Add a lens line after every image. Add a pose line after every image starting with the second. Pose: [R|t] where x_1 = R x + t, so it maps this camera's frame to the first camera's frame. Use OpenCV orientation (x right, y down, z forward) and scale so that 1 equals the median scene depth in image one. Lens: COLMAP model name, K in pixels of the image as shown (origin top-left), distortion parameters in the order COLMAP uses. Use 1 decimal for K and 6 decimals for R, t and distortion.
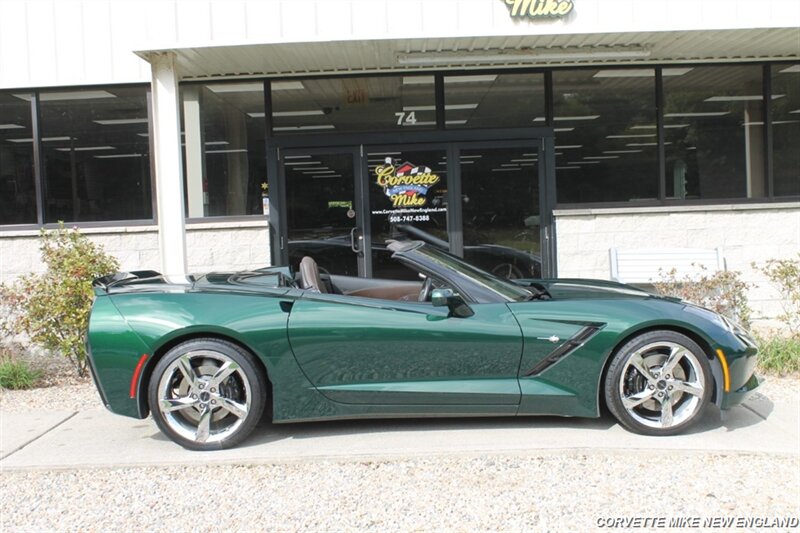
lens RADIAL K [[944.8, 0, 400.0], [0, 944.8, 266.5], [0, 0, 1]] dist [-0.087450, 0.091426]
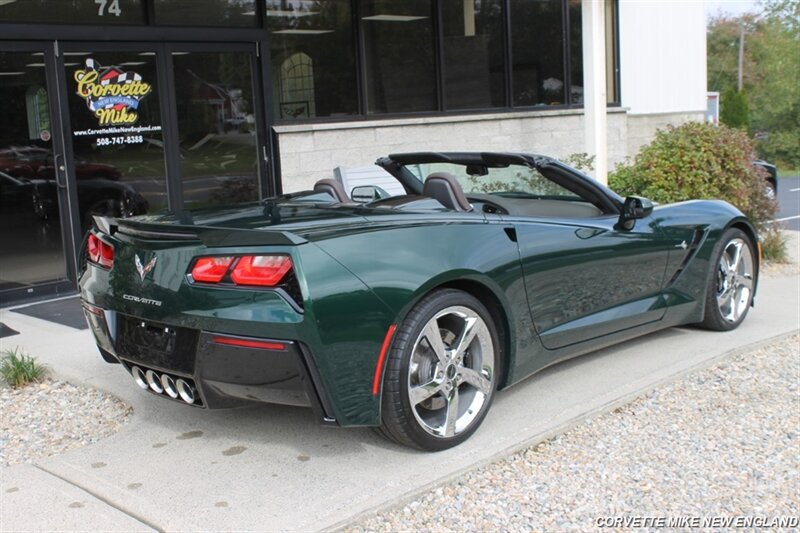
lens RADIAL K [[986.6, 0, 400.0], [0, 986.6, 266.5], [0, 0, 1]] dist [-0.092007, 0.215594]
pose [[0.704354, -0.109615, 0.701334, -0.401616], [0.066253, 0.993844, 0.088795, -0.004412], [-0.706750, -0.016078, 0.707280, 0.273408]]
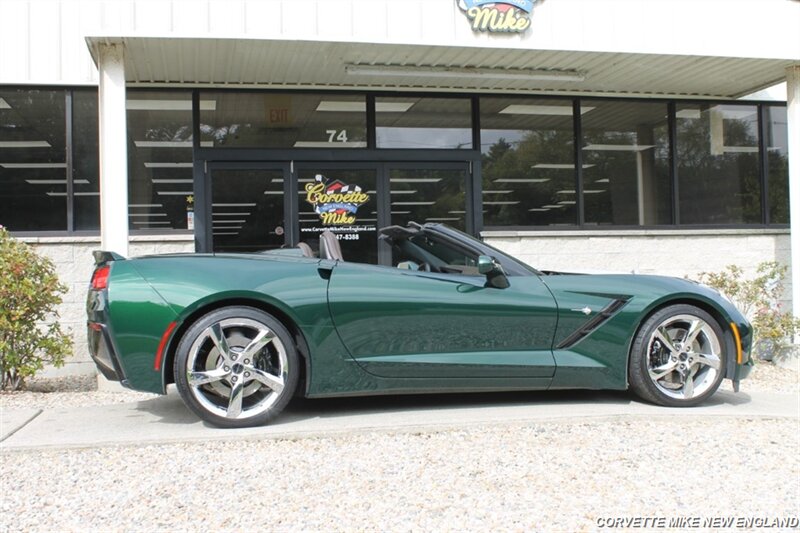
lens RADIAL K [[944.8, 0, 400.0], [0, 944.8, 266.5], [0, 0, 1]] dist [-0.087450, 0.091426]
pose [[0.977798, 0.018843, 0.208703, -0.133341], [-0.001378, 0.996506, -0.083514, 0.062374], [-0.209547, 0.081372, 0.974407, 0.028507]]
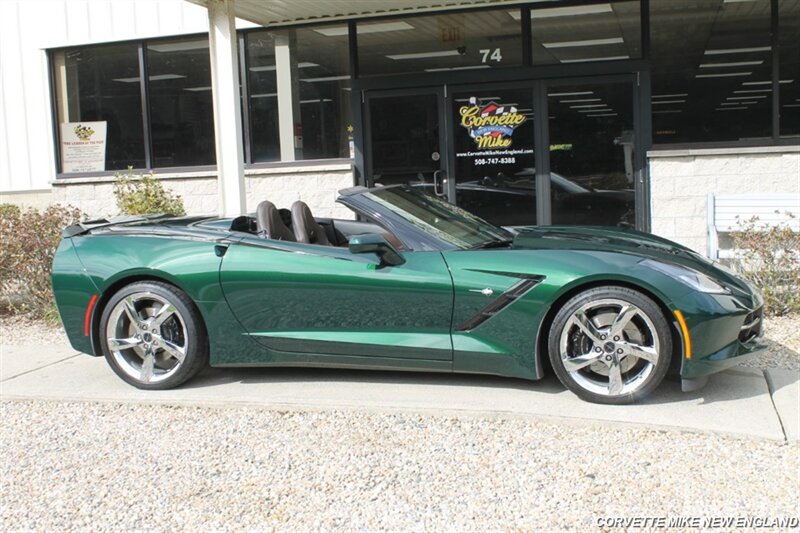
lens RADIAL K [[944.8, 0, 400.0], [0, 944.8, 266.5], [0, 0, 1]] dist [-0.087450, 0.091426]
pose [[0.961997, 0.023214, -0.272071, 0.180556], [-0.006895, 0.998127, 0.060786, -0.001653], [0.272973, -0.056600, 0.960355, 0.051747]]
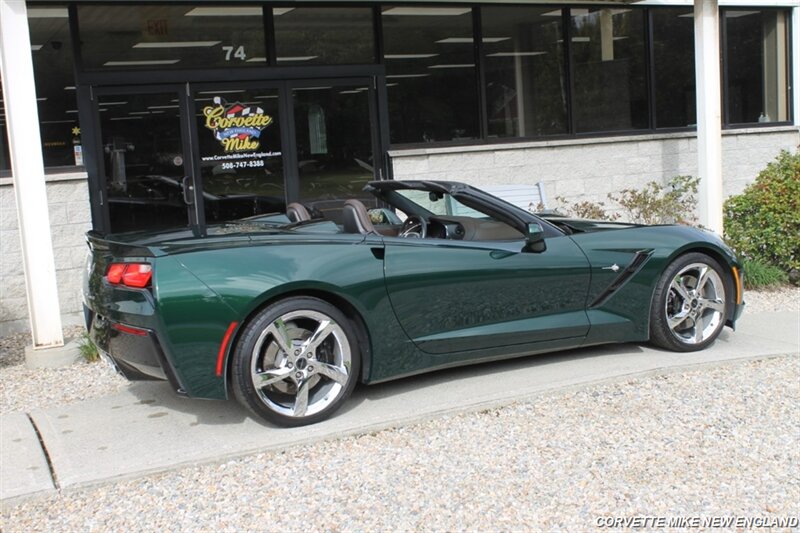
lens RADIAL K [[996.3, 0, 400.0], [0, 996.3, 266.5], [0, 0, 1]] dist [-0.063308, 0.081873]
pose [[0.895224, -0.074126, 0.439409, -0.282658], [0.054671, 0.996888, 0.056786, 0.000885], [-0.442251, -0.026813, 0.896491, 0.074932]]
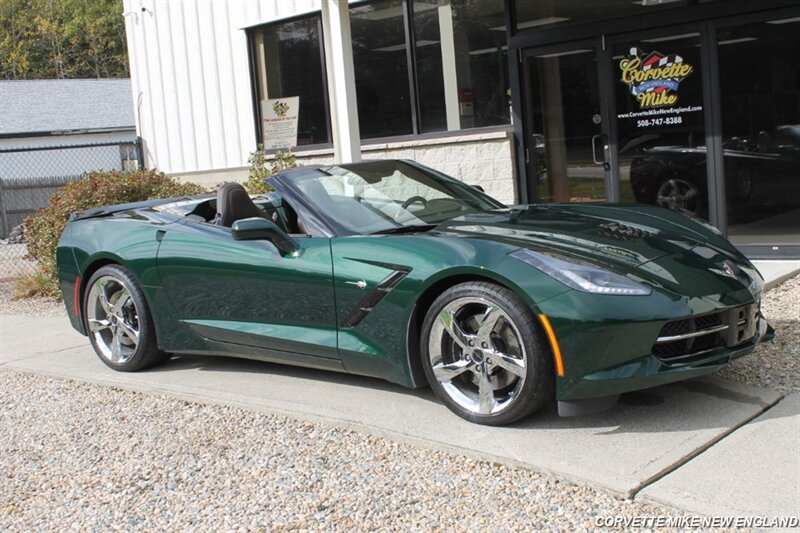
lens RADIAL K [[1001.4, 0, 400.0], [0, 1001.4, 266.5], [0, 0, 1]] dist [-0.066404, 0.054046]
pose [[0.753611, 0.047172, -0.655626, 0.408558], [0.016765, 0.995718, 0.090911, -0.008705], [0.657107, -0.079503, 0.749593, 0.207013]]
